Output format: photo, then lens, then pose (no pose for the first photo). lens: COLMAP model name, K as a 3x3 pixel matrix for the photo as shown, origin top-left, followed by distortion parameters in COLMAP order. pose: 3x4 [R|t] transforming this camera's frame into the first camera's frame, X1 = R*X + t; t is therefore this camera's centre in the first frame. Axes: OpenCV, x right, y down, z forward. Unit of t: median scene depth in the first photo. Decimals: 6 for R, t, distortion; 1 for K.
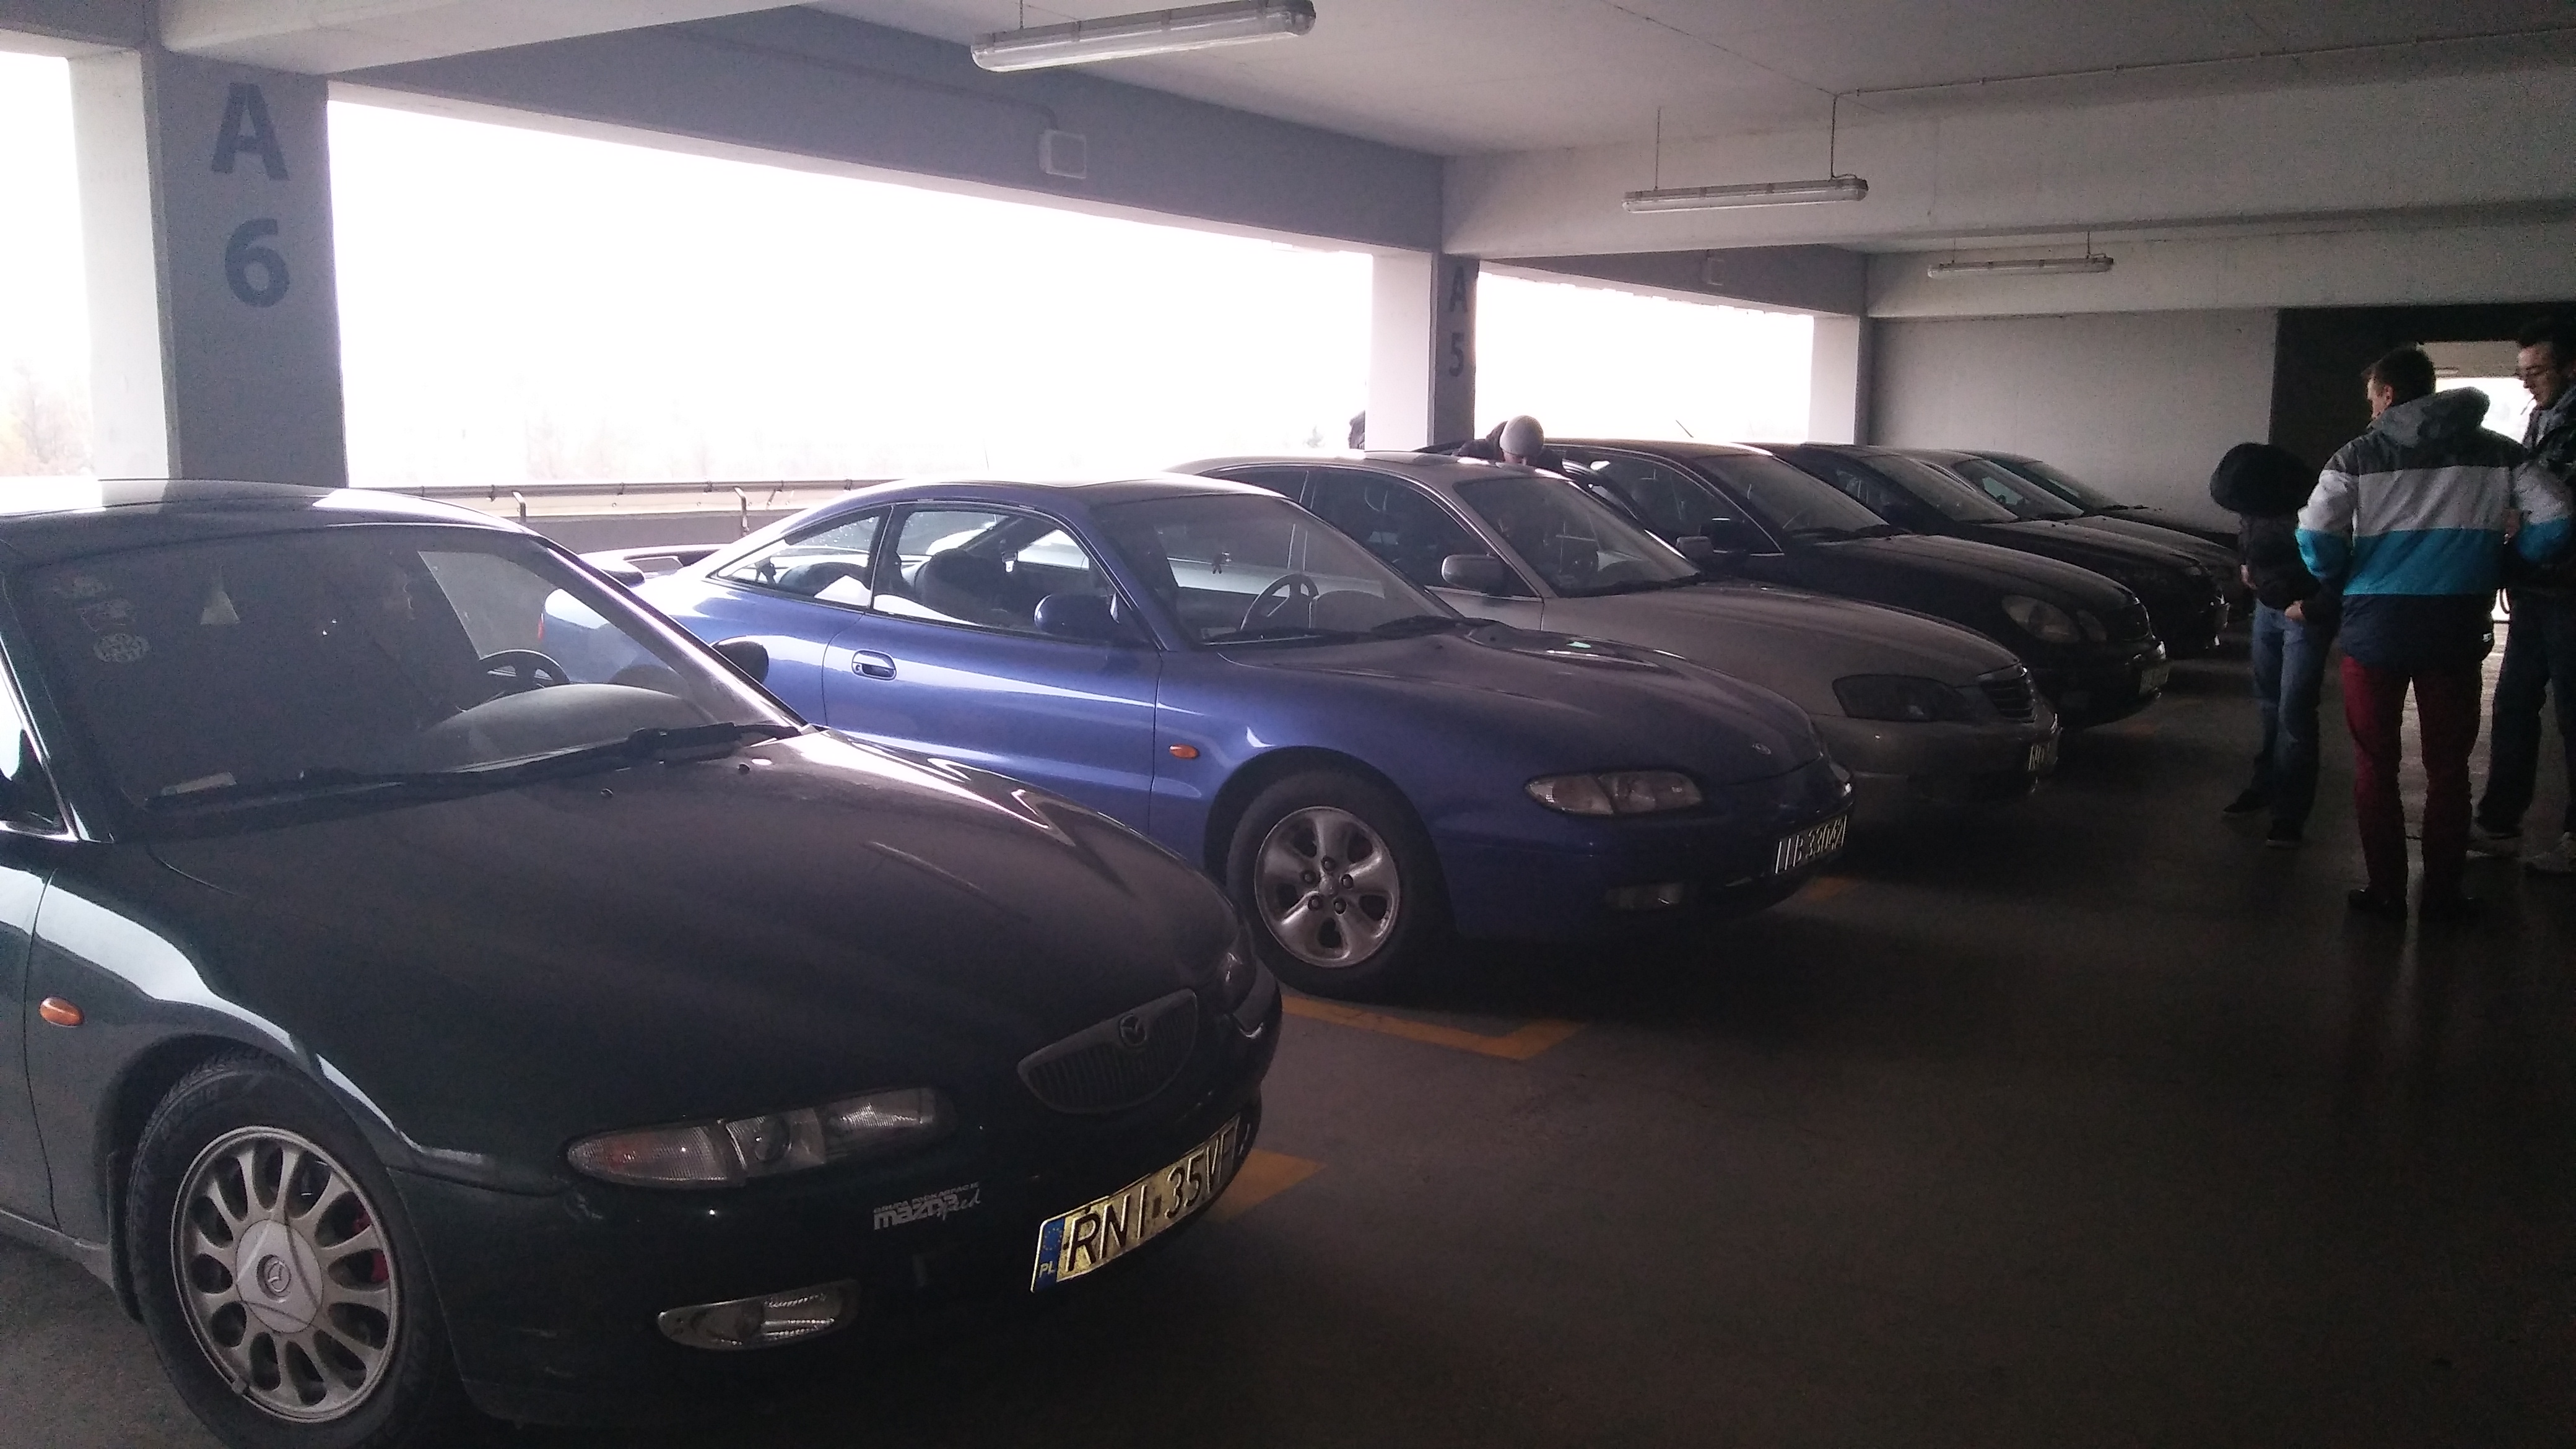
lens RADIAL K [[2040.0, 0, 1267.0], [0, 2040.0, 713.9], [0, 0, 1]] dist [0.062699, -0.072789]
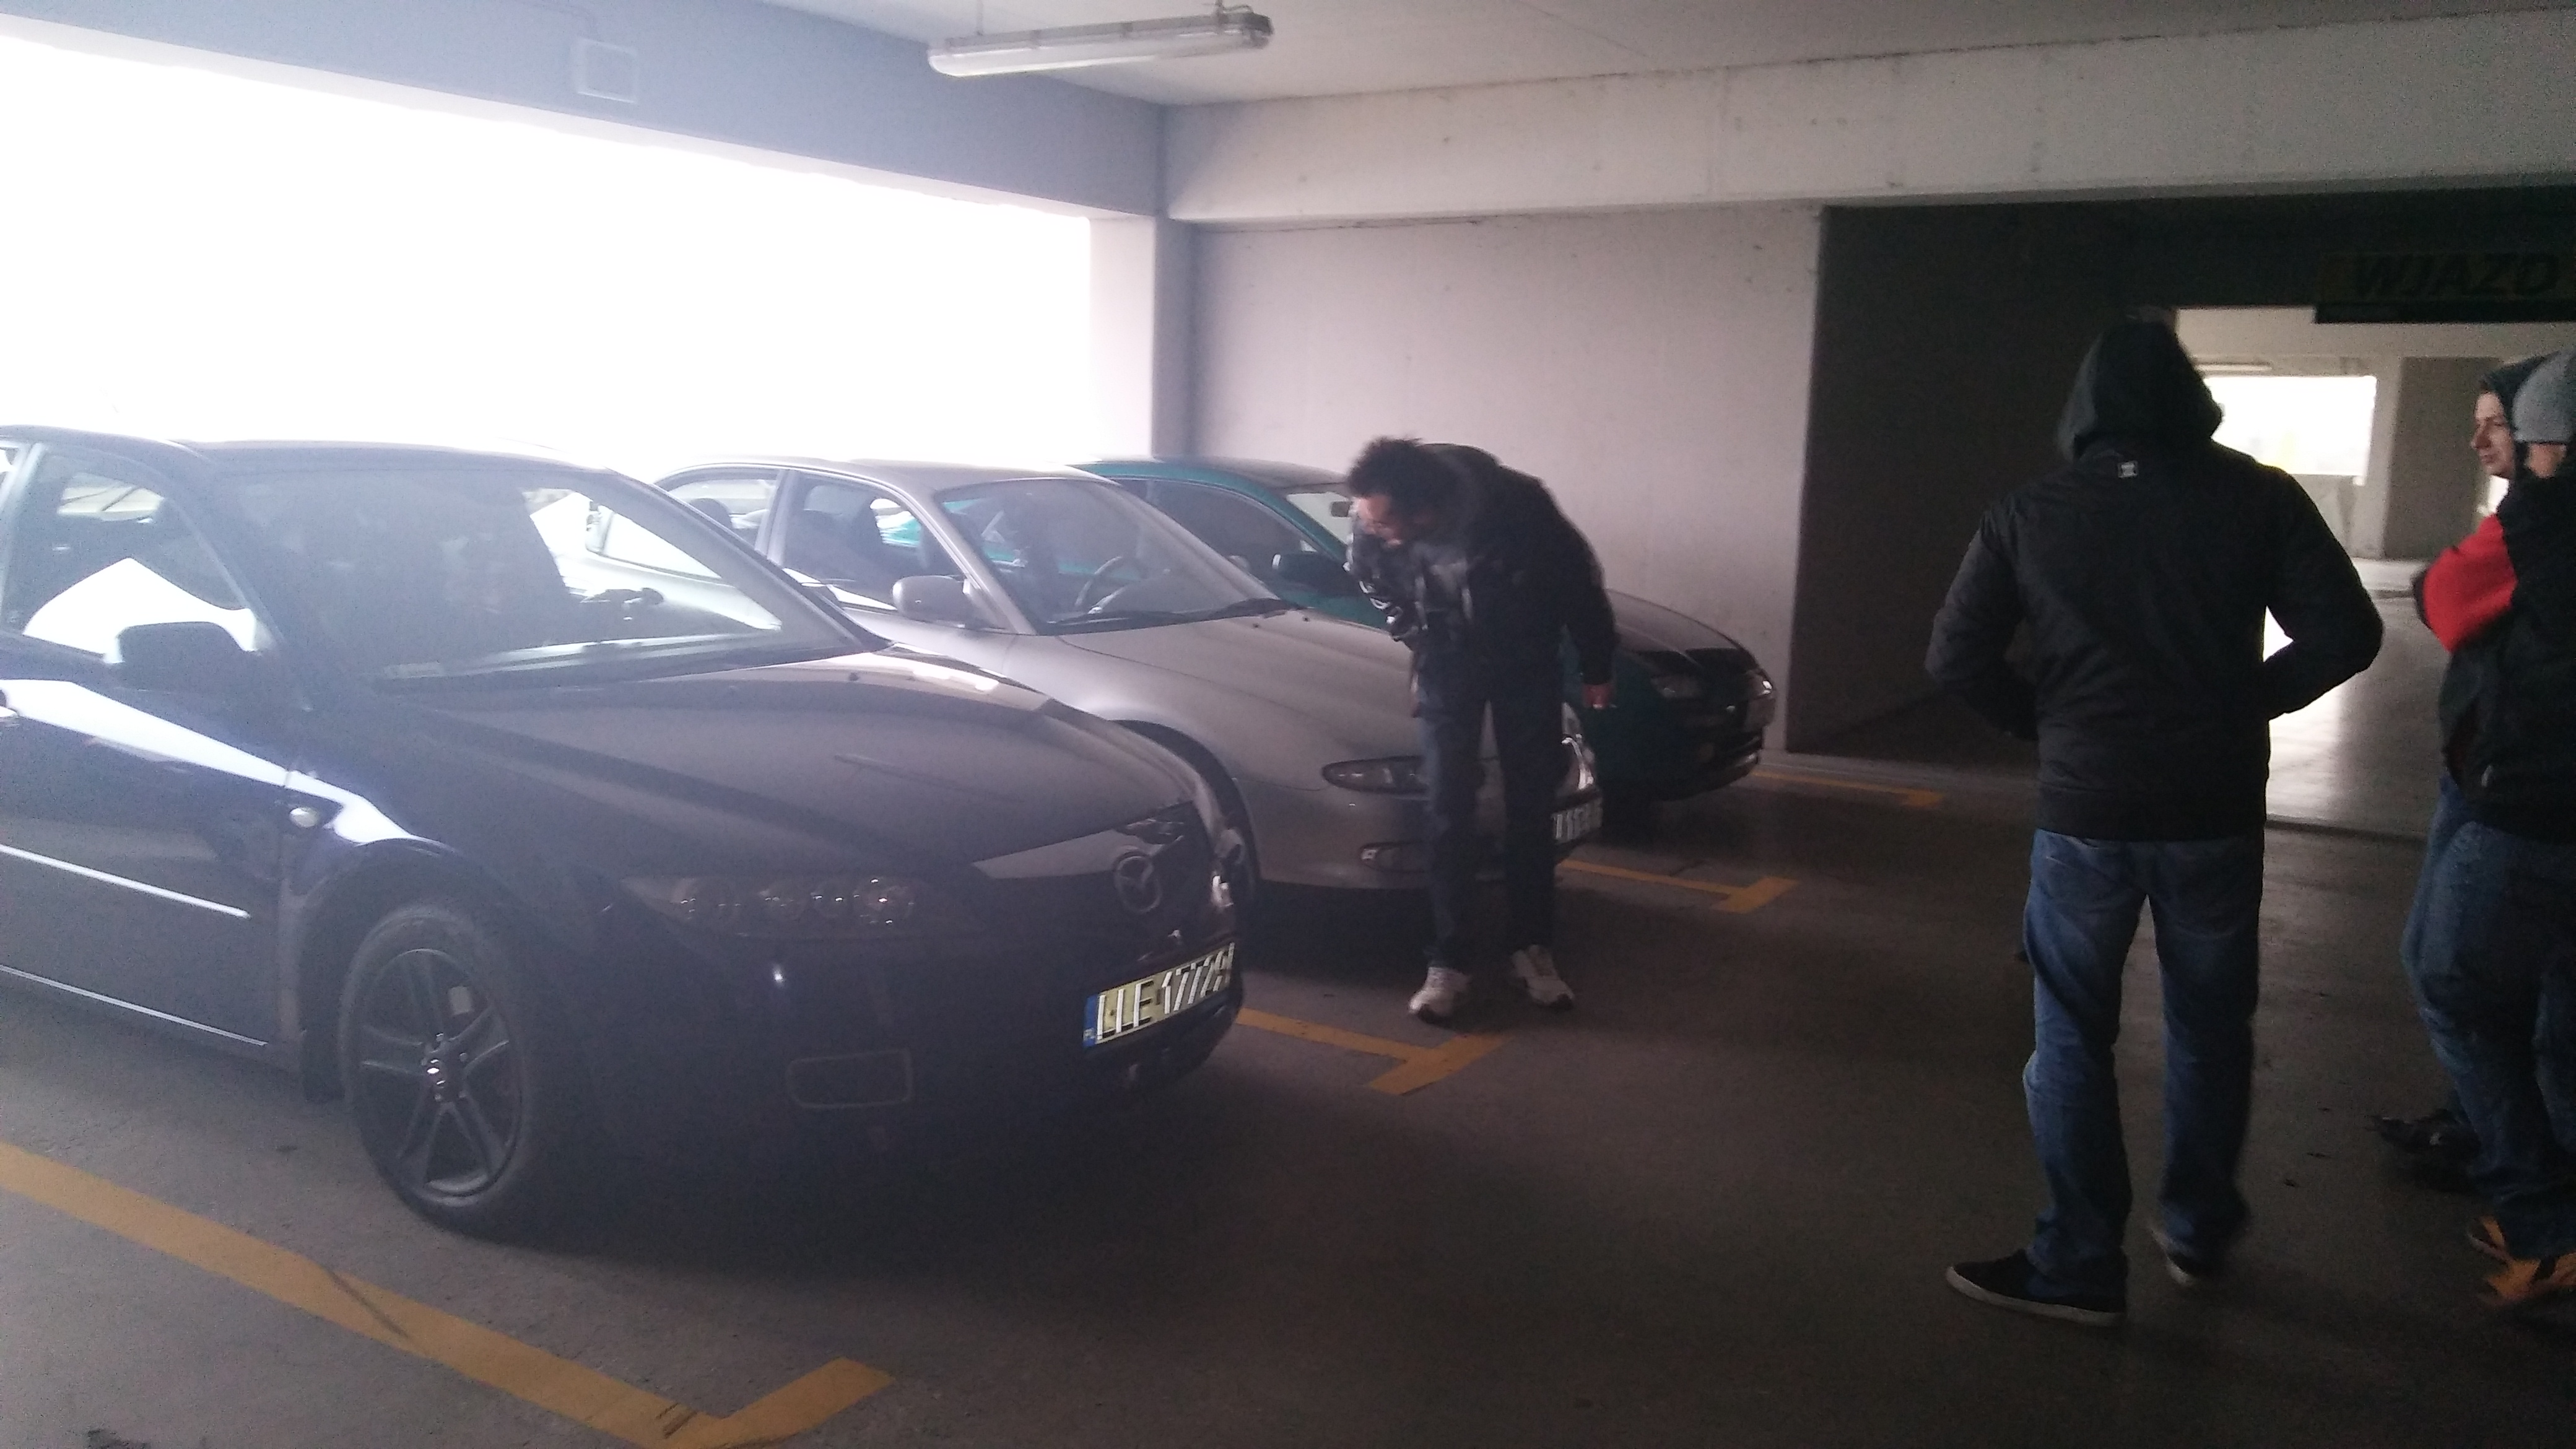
lens RADIAL K [[2040.0, 0, 1267.0], [0, 2040.0, 713.9], [0, 0, 1]] dist [0.062699, -0.072789]
pose [[0.998676, 0.014187, 0.049437, 0.954185], [-0.014452, 0.999883, 0.005012, -0.191256], [-0.049360, -0.005720, 0.998765, 1.398650]]
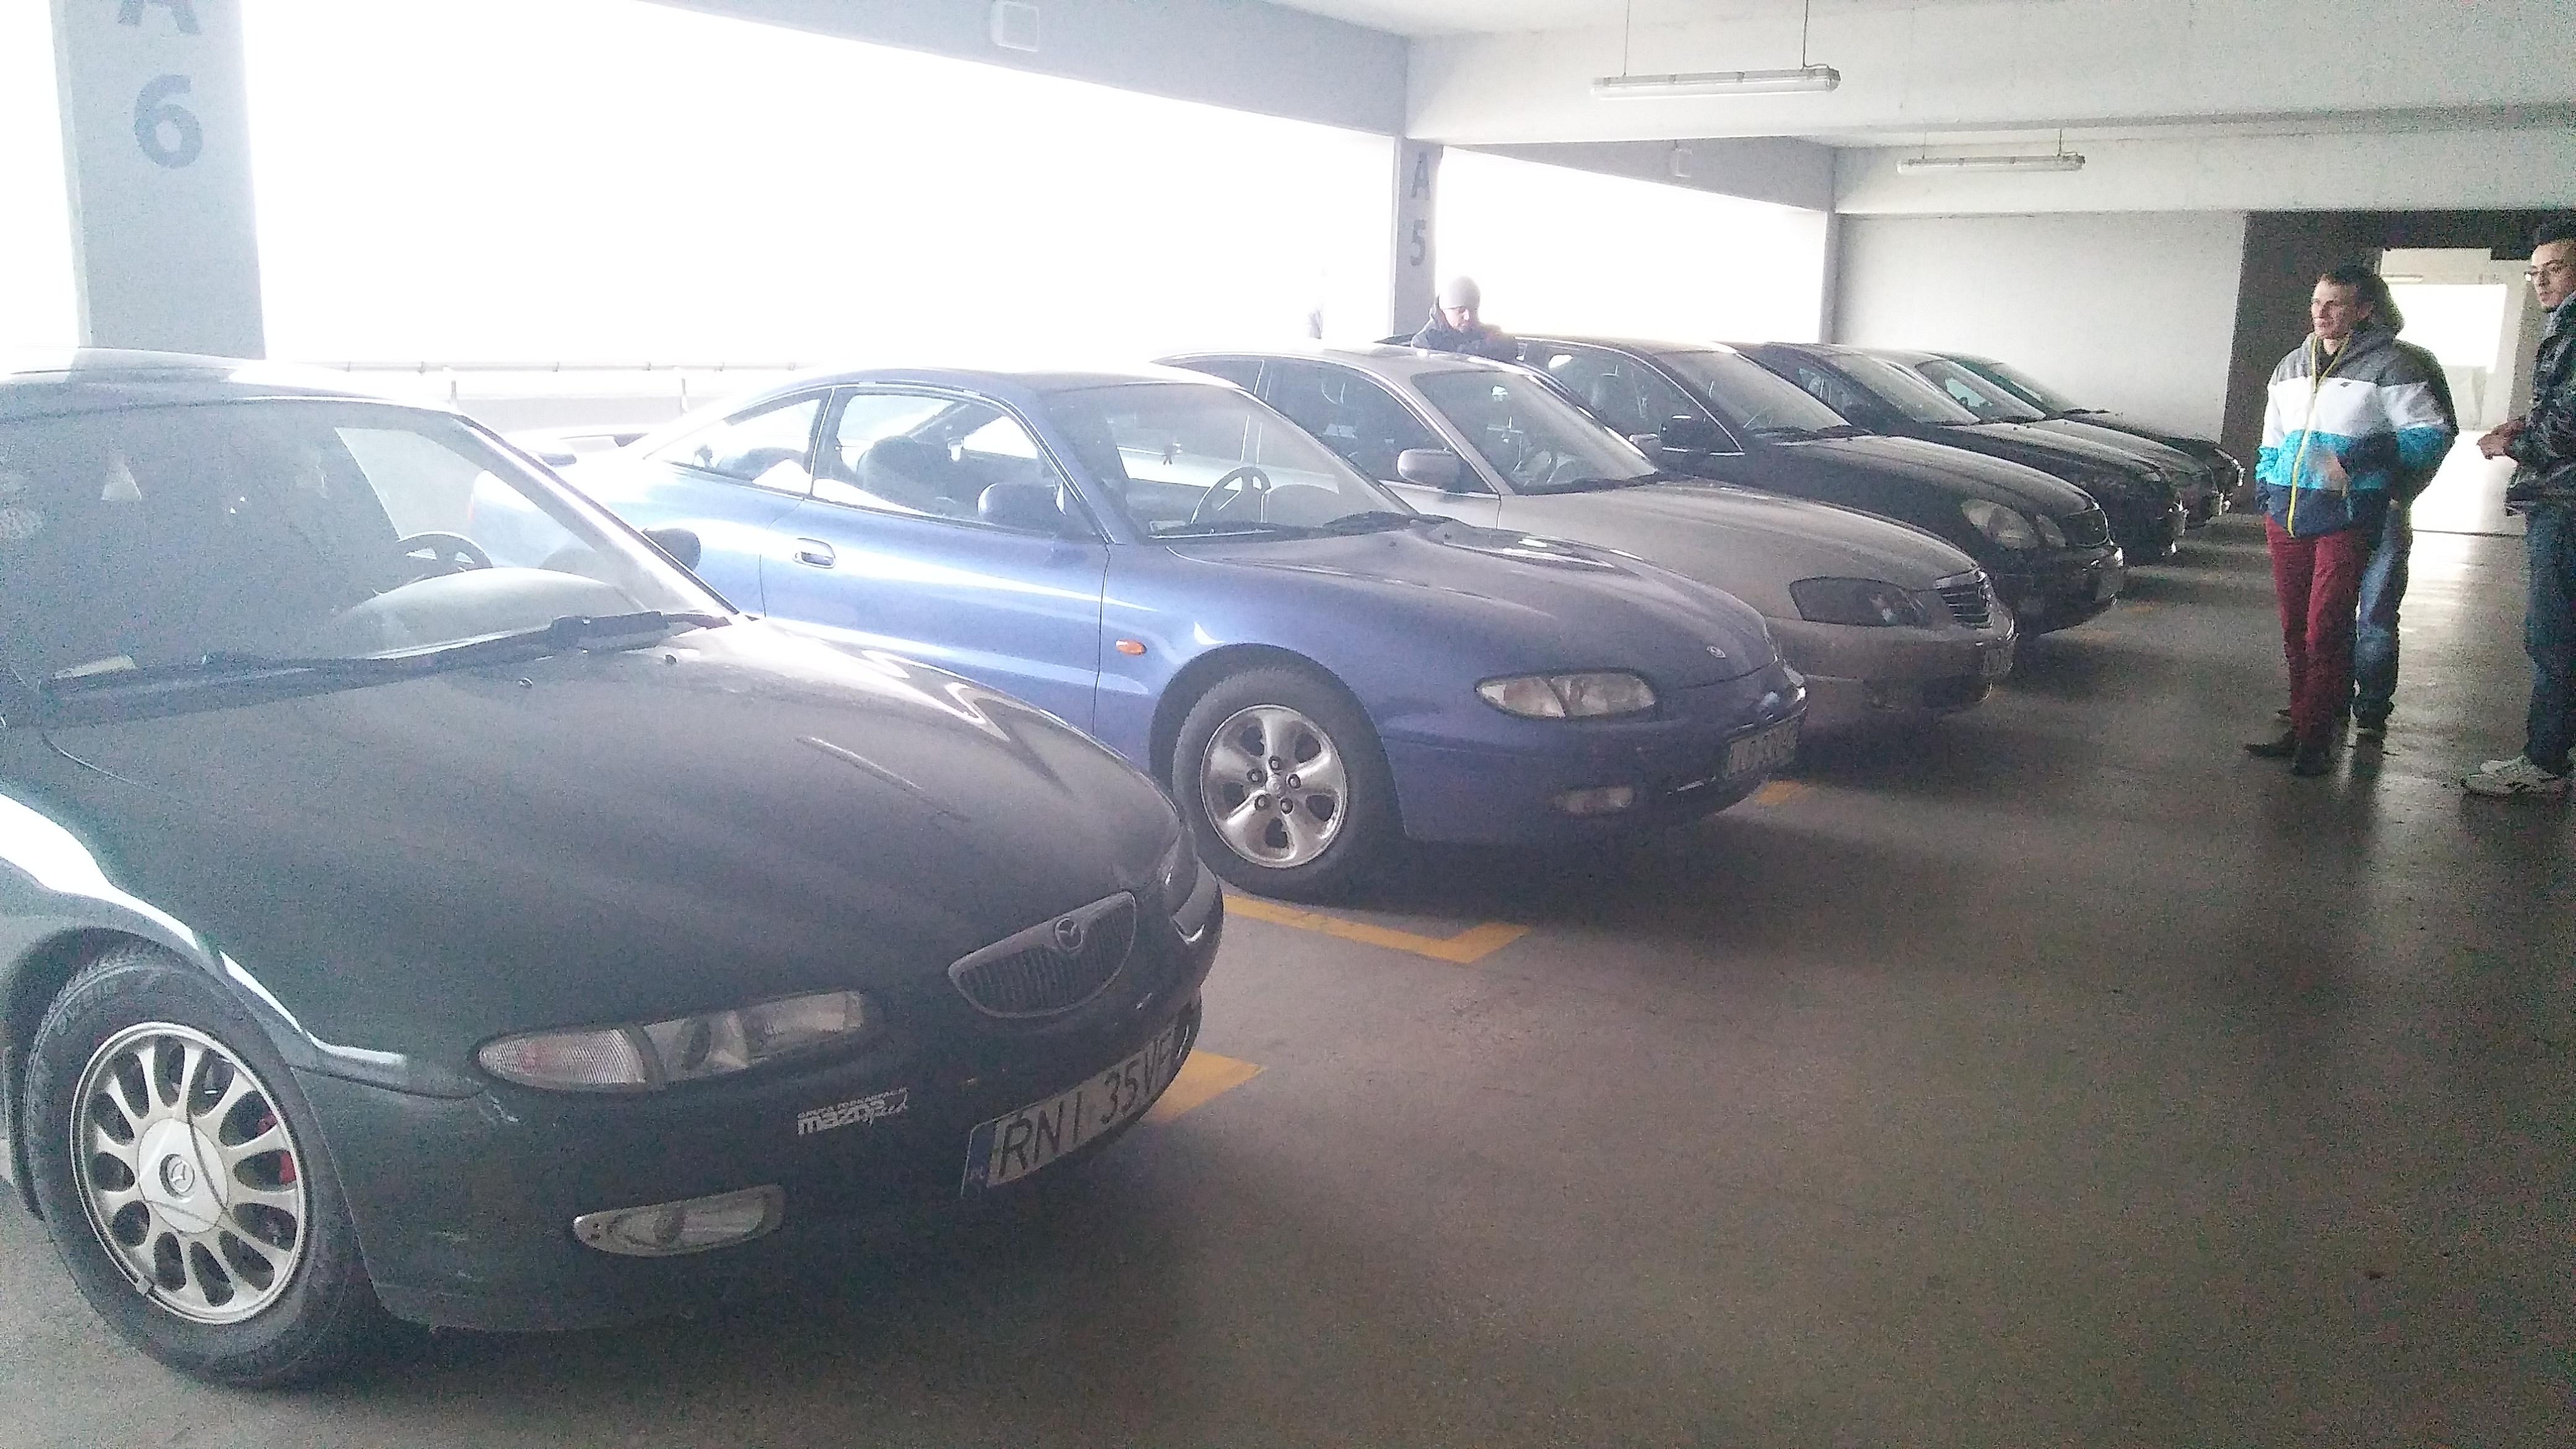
lens RADIAL K [[2056.4, 0, 1263.6], [0, 2056.4, 719.1], [0, 0, 1]] dist [0.051342, -0.047621]
pose [[0.999683, 0.013415, 0.021313, 0.002495], [-0.014544, 0.998449, 0.053745, -0.000855], [-0.020559, -0.054038, 0.998327, 0.009562]]
